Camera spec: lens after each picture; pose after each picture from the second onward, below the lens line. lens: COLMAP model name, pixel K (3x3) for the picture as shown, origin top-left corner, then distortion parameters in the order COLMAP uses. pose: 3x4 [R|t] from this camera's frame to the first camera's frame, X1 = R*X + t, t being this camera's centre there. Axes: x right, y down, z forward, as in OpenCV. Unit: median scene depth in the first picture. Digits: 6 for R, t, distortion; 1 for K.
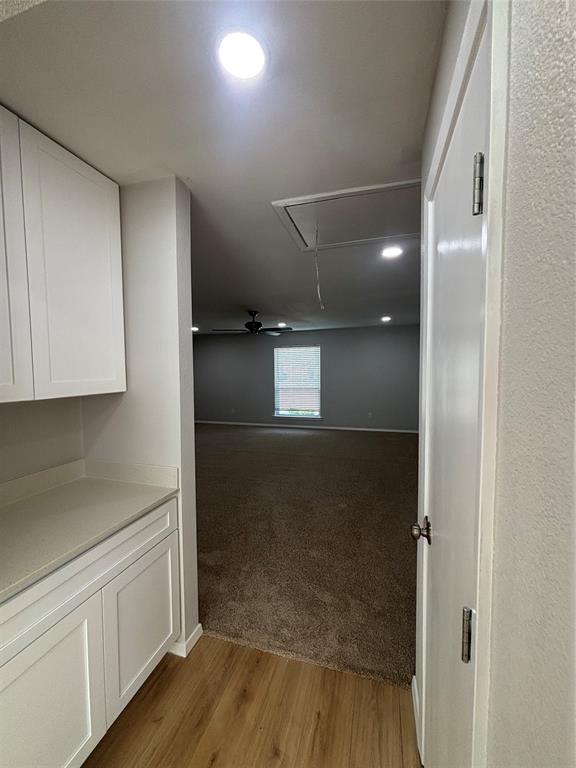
lens RADIAL K [[305.7, 0, 288.7], [0, 305.7, 386.0], [0, 0, 1]] dist [-0.003579, -0.001406]
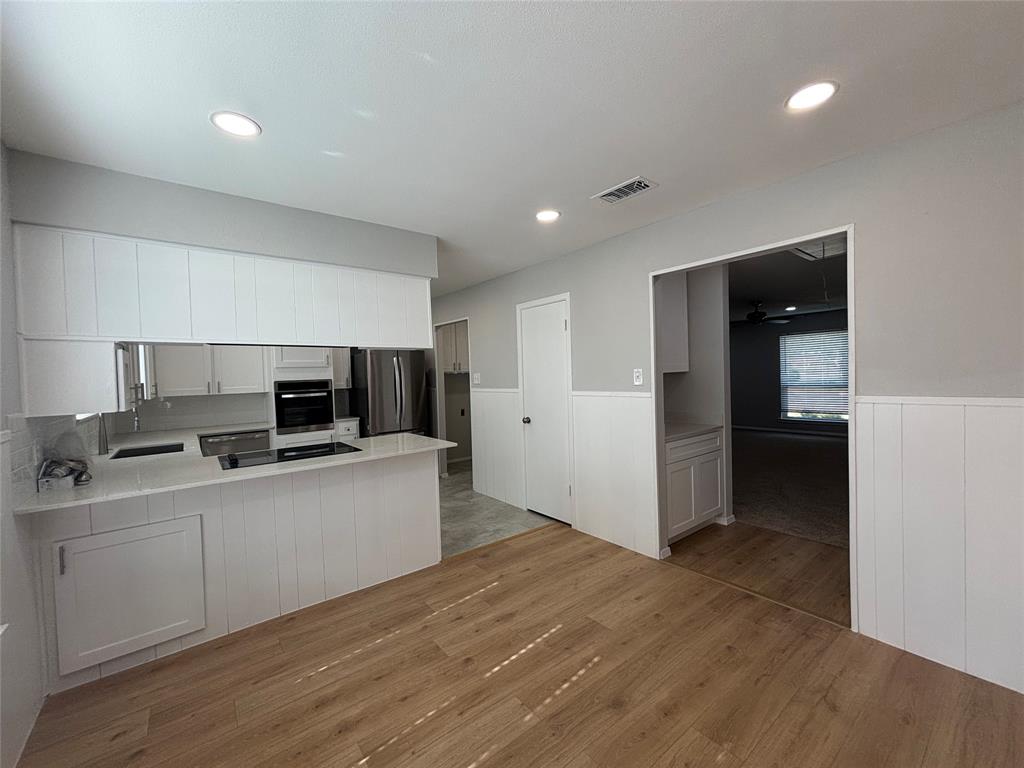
lens RADIAL K [[407.6, 0, 507.0], [0, 407.6, 385.9], [0, 0, 1]] dist [-0.003579, -0.001406]
pose [[0.809344, -0.002551, -0.587330, 0.002359], [-0.006456, 0.999892, -0.013239, 0.041491], [0.587300, 0.014507, 0.809239, -0.458874]]
